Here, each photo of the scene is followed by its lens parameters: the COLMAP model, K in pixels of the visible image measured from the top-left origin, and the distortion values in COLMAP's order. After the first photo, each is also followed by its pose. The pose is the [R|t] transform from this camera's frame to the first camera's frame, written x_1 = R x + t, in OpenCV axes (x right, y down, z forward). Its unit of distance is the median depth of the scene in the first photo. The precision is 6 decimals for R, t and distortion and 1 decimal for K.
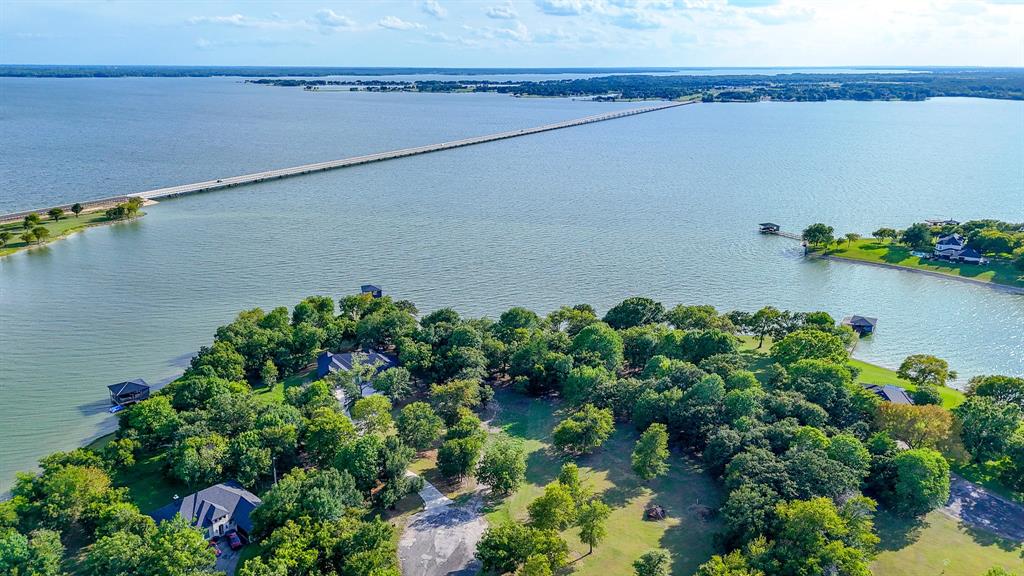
lens RADIAL K [[753.8, 0, 513.5], [0, 753.8, 283.1], [0, 0, 1]] dist [0.063900, -0.056486]
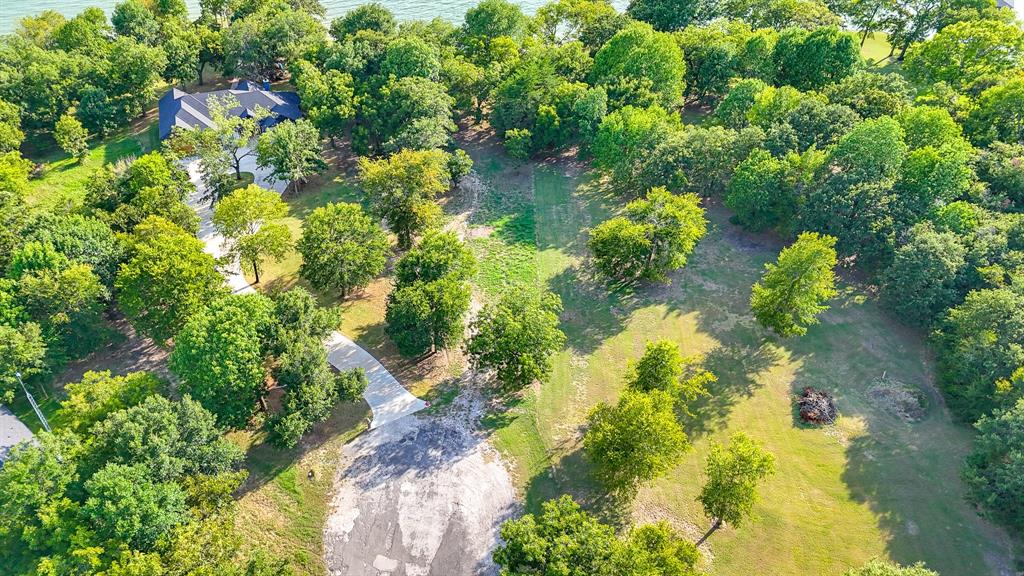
lens RADIAL K [[753.8, 0, 513.5], [0, 753.8, 283.1], [0, 0, 1]] dist [0.063900, -0.056486]
pose [[0.995696, -0.059317, 0.071206, -0.037248], [0.027604, 0.923284, 0.383124, 0.010827], [-0.088469, -0.379510, 0.920948, 0.398726]]
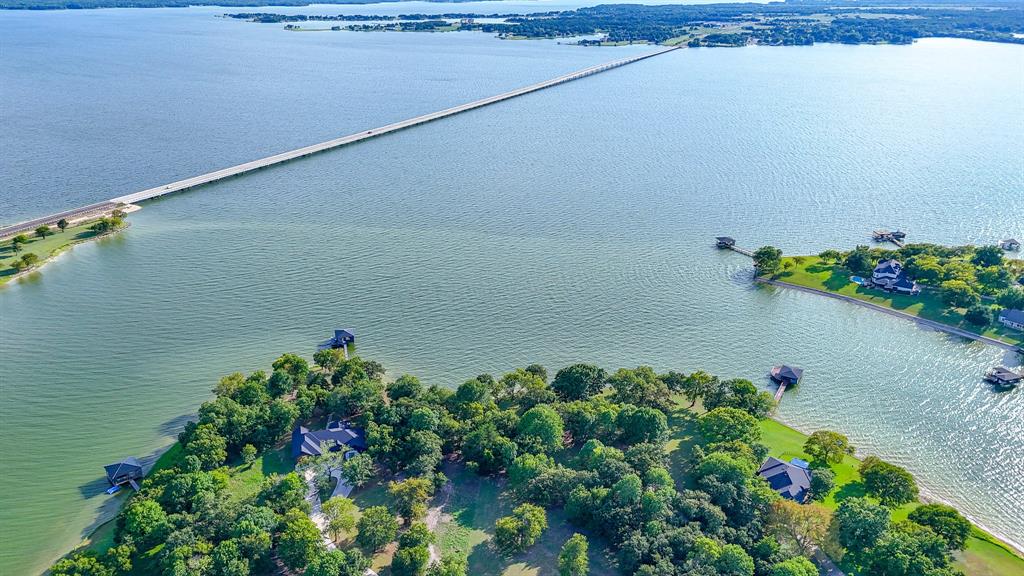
lens RADIAL K [[752.3, 0, 513.1], [0, 752.3, 284.4], [0, 0, 1]] dist [0.064563, -0.057801]
pose [[0.999895, -0.009269, 0.011172, 0.058875], [0.008173, 0.995496, 0.094451, -0.232330], [-0.011998, -0.094349, 0.995467, -0.097038]]
